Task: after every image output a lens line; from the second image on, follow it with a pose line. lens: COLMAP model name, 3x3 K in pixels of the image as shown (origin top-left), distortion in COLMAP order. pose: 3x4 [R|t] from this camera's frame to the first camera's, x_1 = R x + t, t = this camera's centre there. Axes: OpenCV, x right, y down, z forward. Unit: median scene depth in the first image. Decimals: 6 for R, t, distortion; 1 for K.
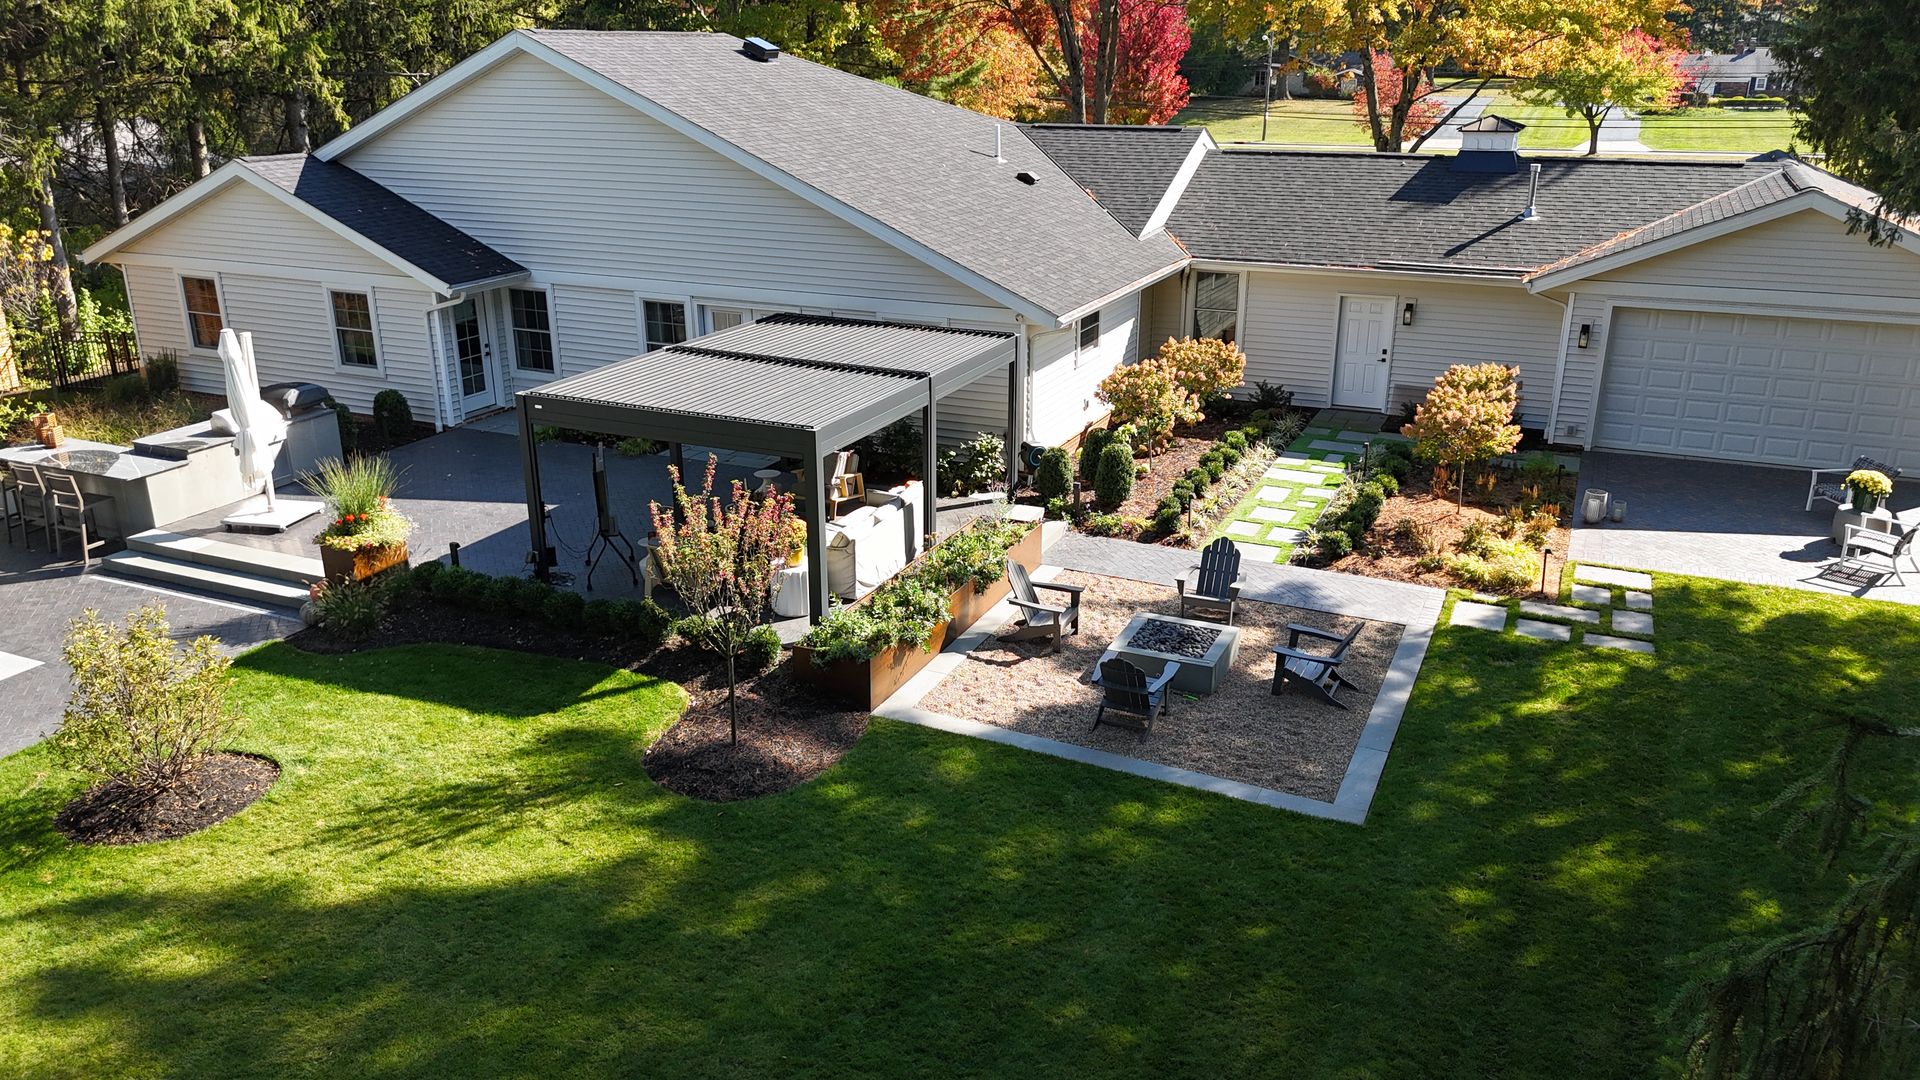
lens RADIAL K [[1412.8, 0, 985.1], [0, 1412.8, 535.0], [0, 0, 1]] dist [0.060957, -0.073743]
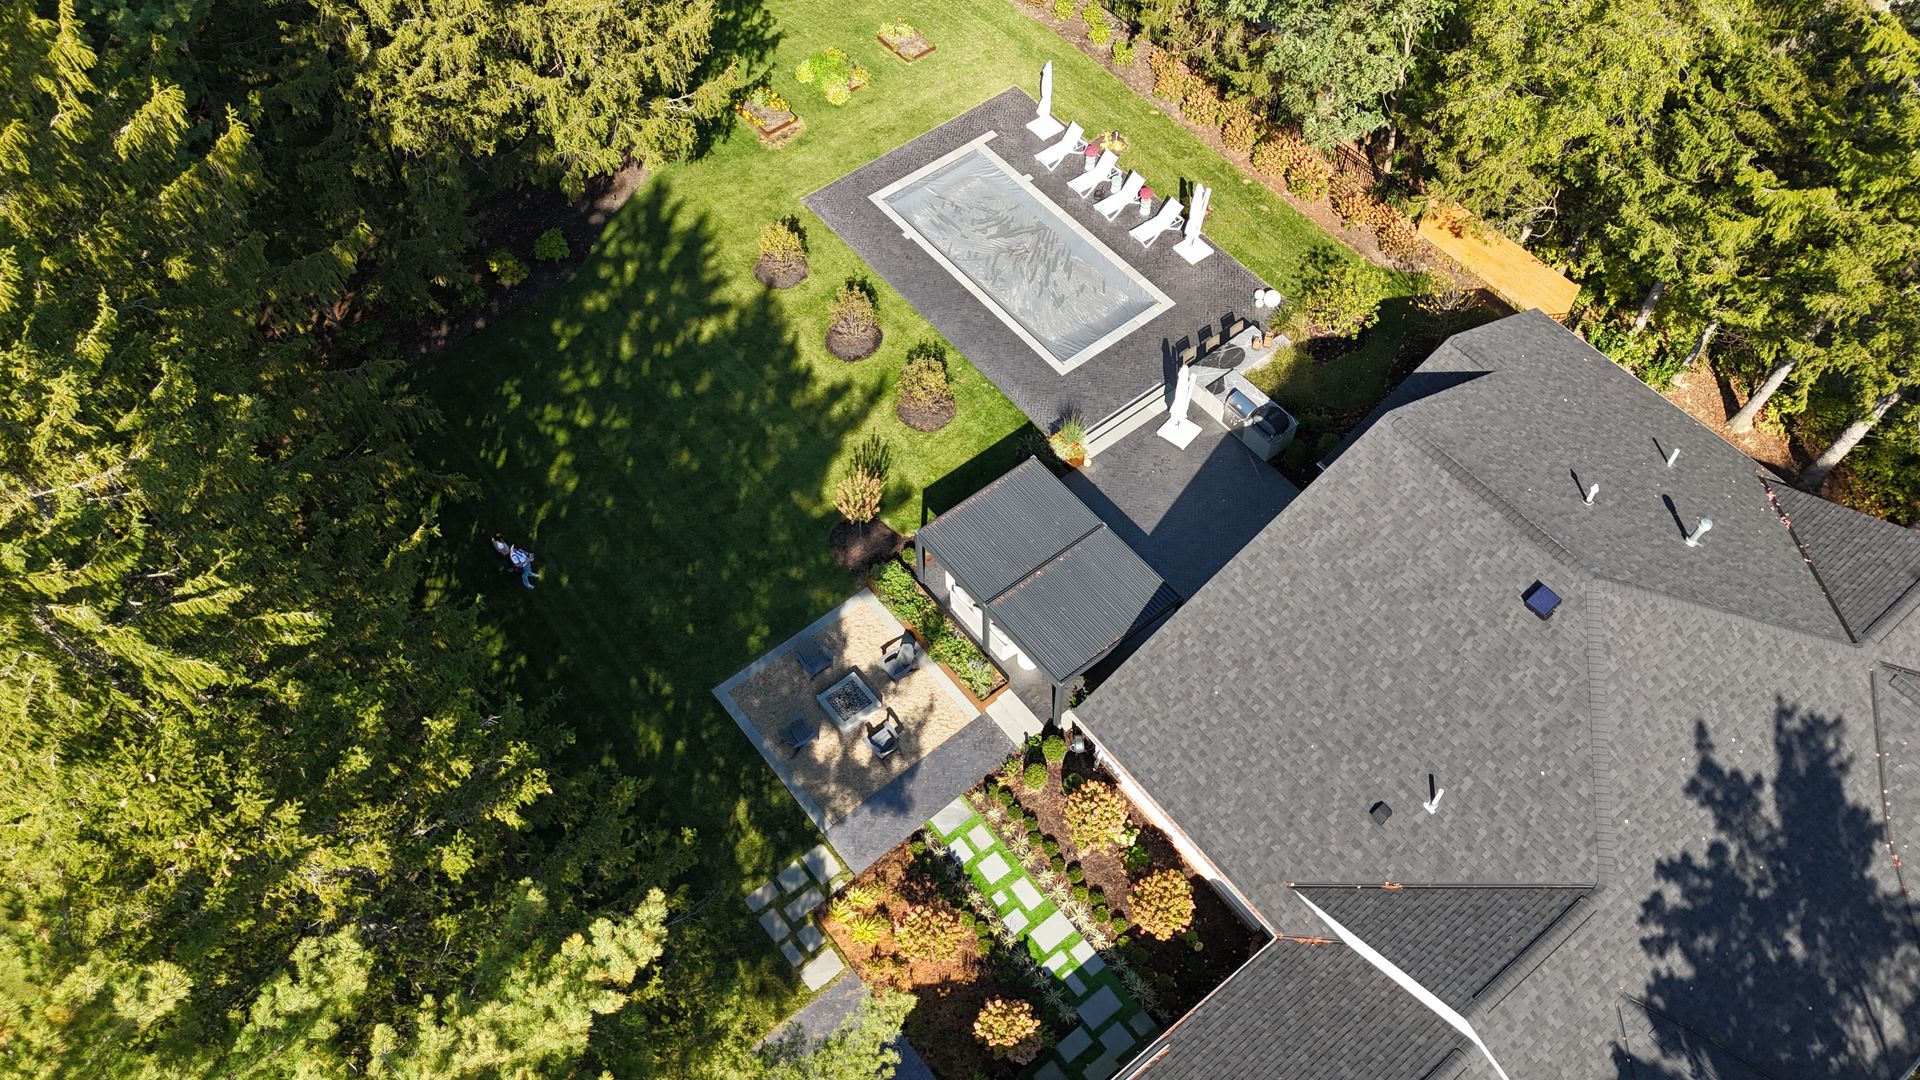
lens RADIAL K [[1426.8, 0, 909.2], [0, 1426.8, 557.9], [0, 0, 1]] dist [0.030591, -0.002764]
pose [[-0.496092, 0.723075, -0.480683, 0.970502], [-0.261736, 0.403320, 0.876828, -1.941031], [0.827881, 0.560799, -0.010830, 0.930153]]
